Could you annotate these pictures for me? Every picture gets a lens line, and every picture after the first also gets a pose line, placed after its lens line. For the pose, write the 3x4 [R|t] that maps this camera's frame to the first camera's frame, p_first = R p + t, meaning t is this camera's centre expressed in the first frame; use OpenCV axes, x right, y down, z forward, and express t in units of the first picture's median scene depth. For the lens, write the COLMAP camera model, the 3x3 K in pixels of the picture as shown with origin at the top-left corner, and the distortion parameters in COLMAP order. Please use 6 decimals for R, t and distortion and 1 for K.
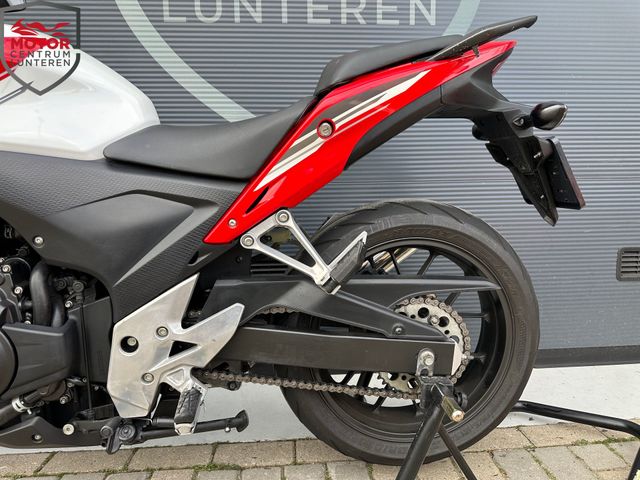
lens RADIAL K [[449.7, 0, 324.4], [0, 449.7, 241.6], [0, 0, 1]] dist [0.026499, -0.034256]
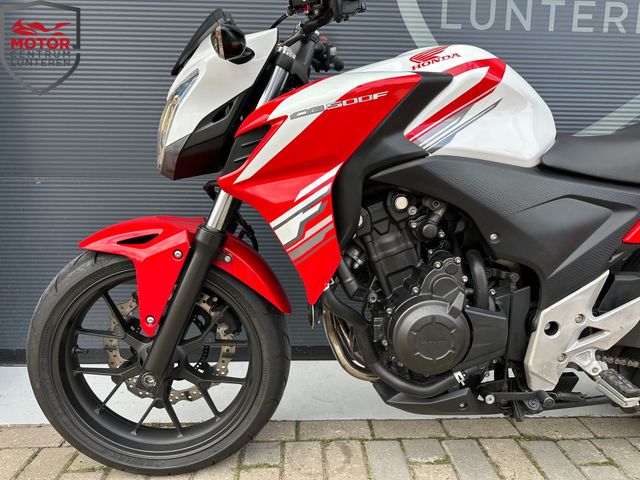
lens RADIAL K [[449.7, 0, 324.5], [0, 449.7, 244.7], [0, 0, 1]] dist [0.026499, -0.034256]
pose [[0.999314, 0.027024, -0.025325, -0.963864], [-0.026026, 0.998904, 0.038916, -0.015396], [0.026349, -0.038230, 0.998922, -0.155231]]
